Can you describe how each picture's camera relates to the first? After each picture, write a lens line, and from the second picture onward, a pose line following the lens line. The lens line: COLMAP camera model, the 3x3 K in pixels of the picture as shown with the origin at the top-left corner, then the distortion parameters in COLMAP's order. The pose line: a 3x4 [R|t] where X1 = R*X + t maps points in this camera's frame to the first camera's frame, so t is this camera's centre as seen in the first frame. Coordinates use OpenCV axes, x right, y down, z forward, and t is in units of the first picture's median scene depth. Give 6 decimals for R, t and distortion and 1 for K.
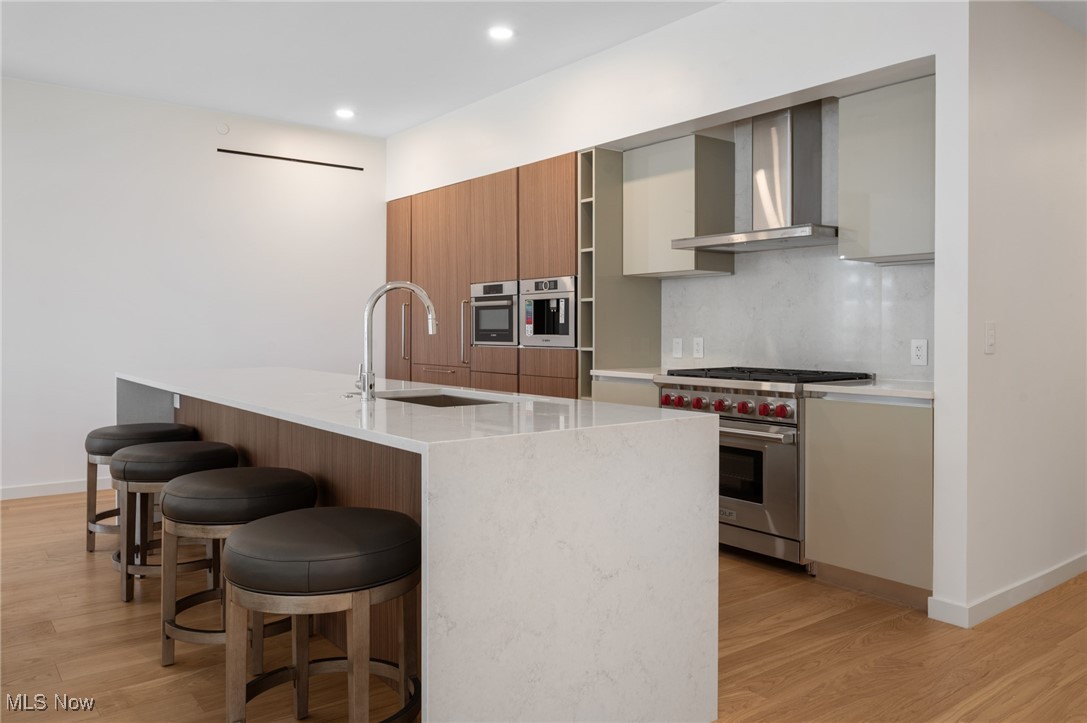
lens RADIAL K [[812.0, 0, 541.3], [0, 812.0, 334.0], [0, 0, 1]] dist [0.006144, 0.001647]
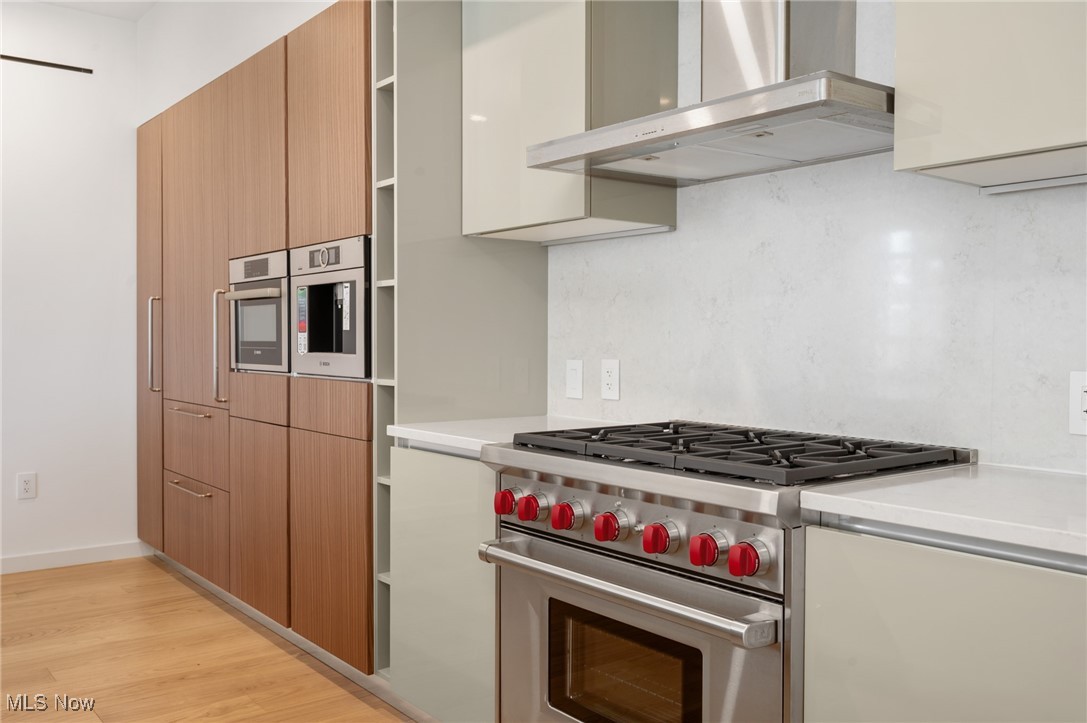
lens RADIAL K [[946.2, 0, 543.5], [0, 946.2, 361.5], [0, 0, 1]] dist [0.001581, 0.003443]
pose [[0.999966, 0.002375, 0.007860, 0.146723], [-0.002513, 0.999842, 0.017570, -0.004514], [-0.007817, -0.017589, 0.999815, 0.413458]]
